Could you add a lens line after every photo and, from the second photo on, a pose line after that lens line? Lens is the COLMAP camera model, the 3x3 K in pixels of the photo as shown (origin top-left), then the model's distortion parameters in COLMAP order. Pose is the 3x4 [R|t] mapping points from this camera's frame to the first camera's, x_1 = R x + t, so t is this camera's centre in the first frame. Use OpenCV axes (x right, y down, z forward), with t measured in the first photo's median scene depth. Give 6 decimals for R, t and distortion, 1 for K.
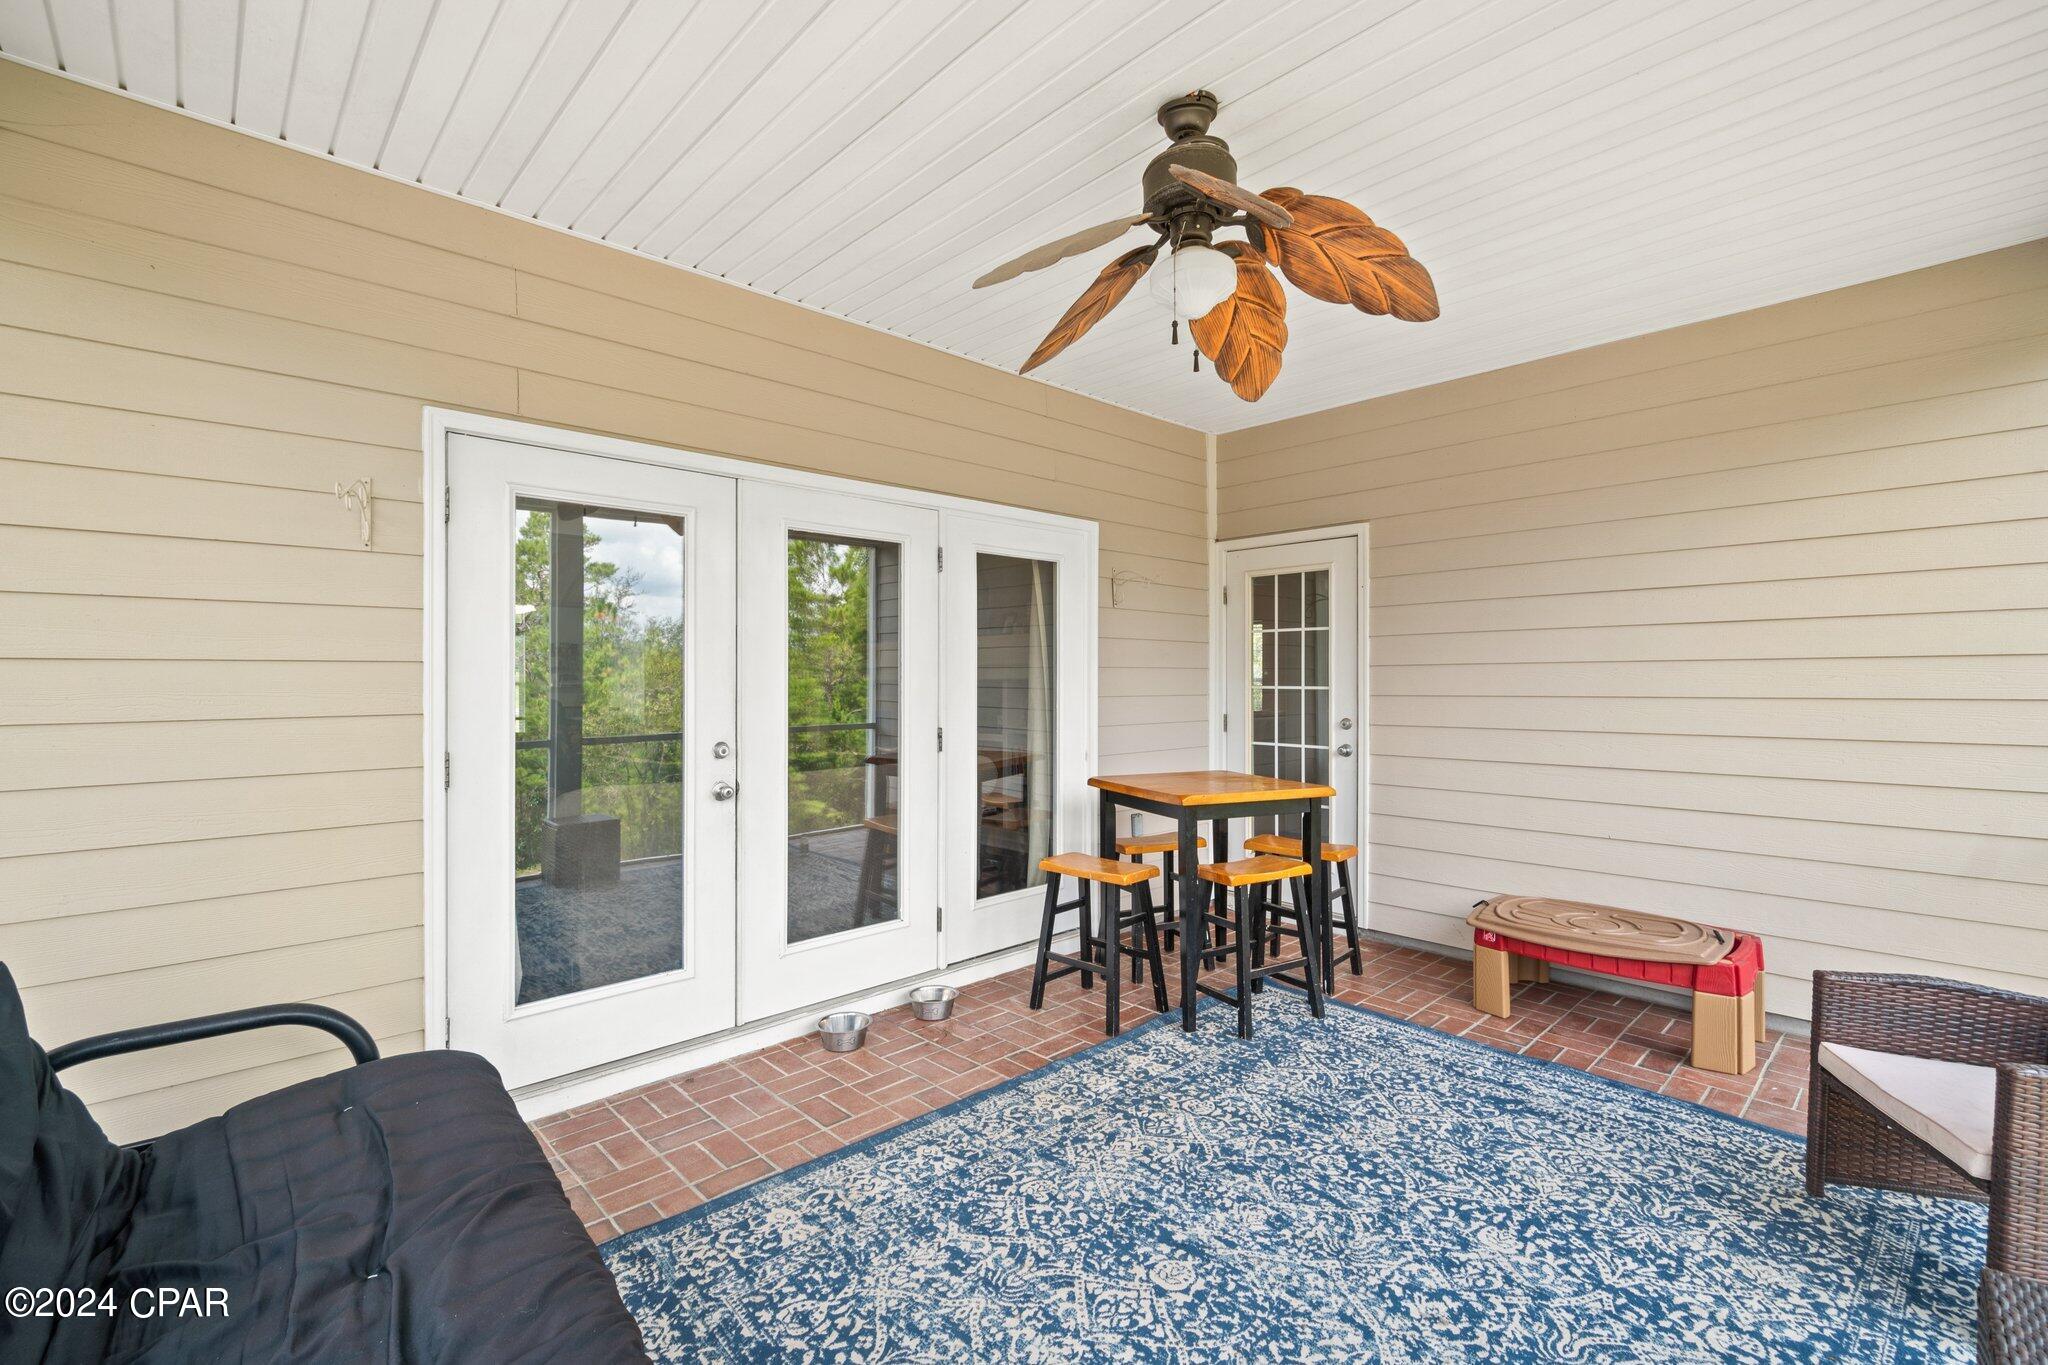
lens RADIAL K [[888.0, 0, 1021.5], [0, 888.0, 680.9], [0, 0, 1]] dist [-0.009574, 0.003216]
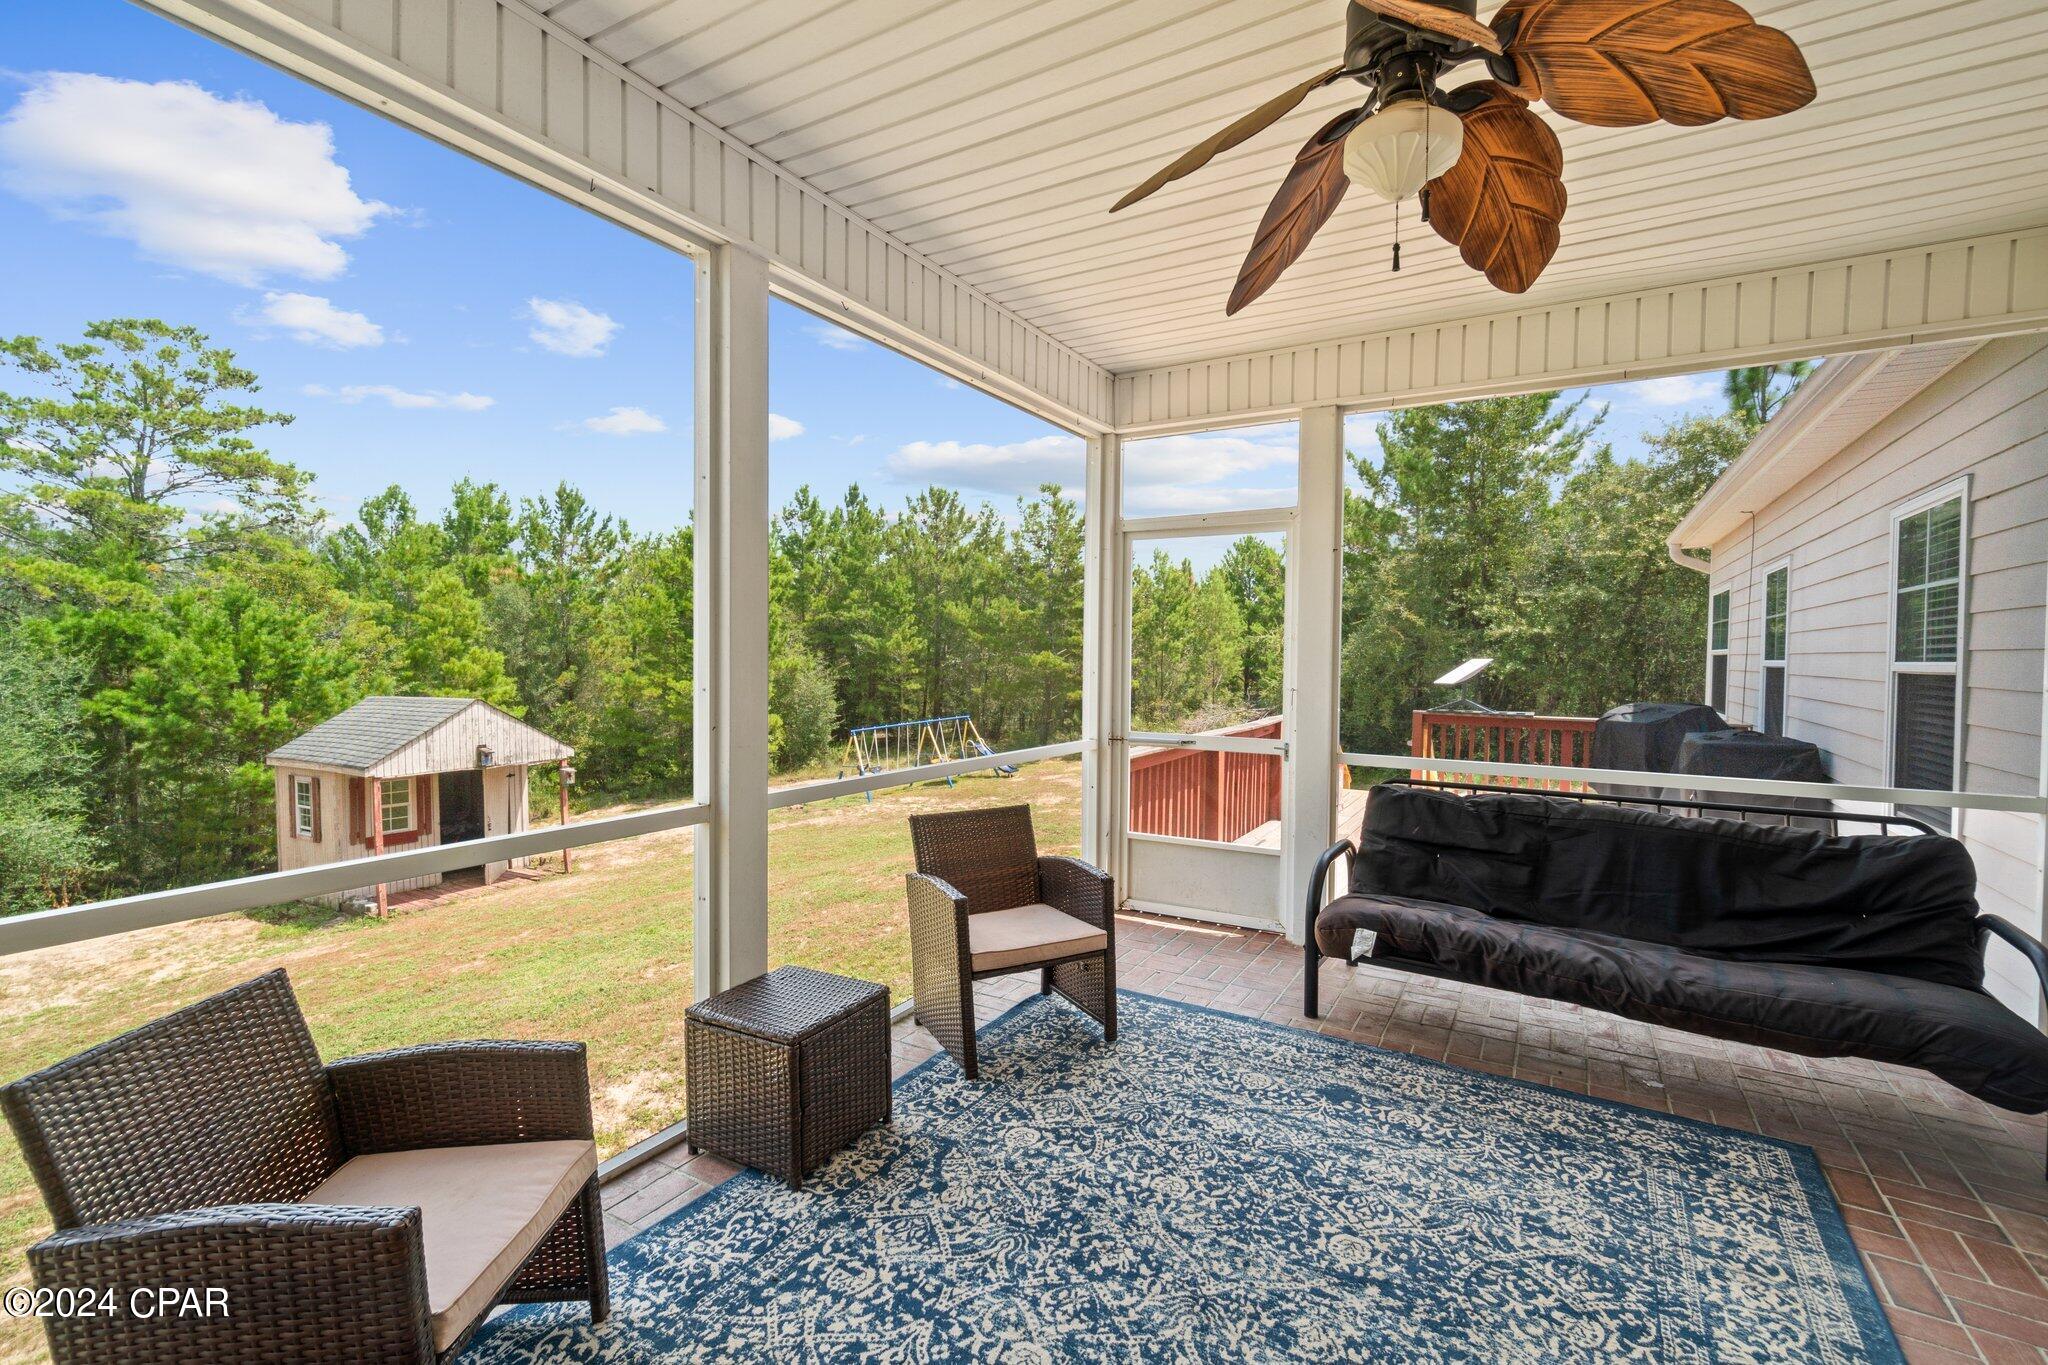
lens RADIAL K [[888.0, 0, 1030.5], [0, 888.0, 682.1], [0, 0, 1]] dist [-0.009574, 0.003216]
pose [[-0.960716, 0.003436, -0.277512, 0.808822], [-0.006108, 0.999419, 0.033522, -0.008637], [0.277467, 0.033900, -0.960137, 1.866314]]
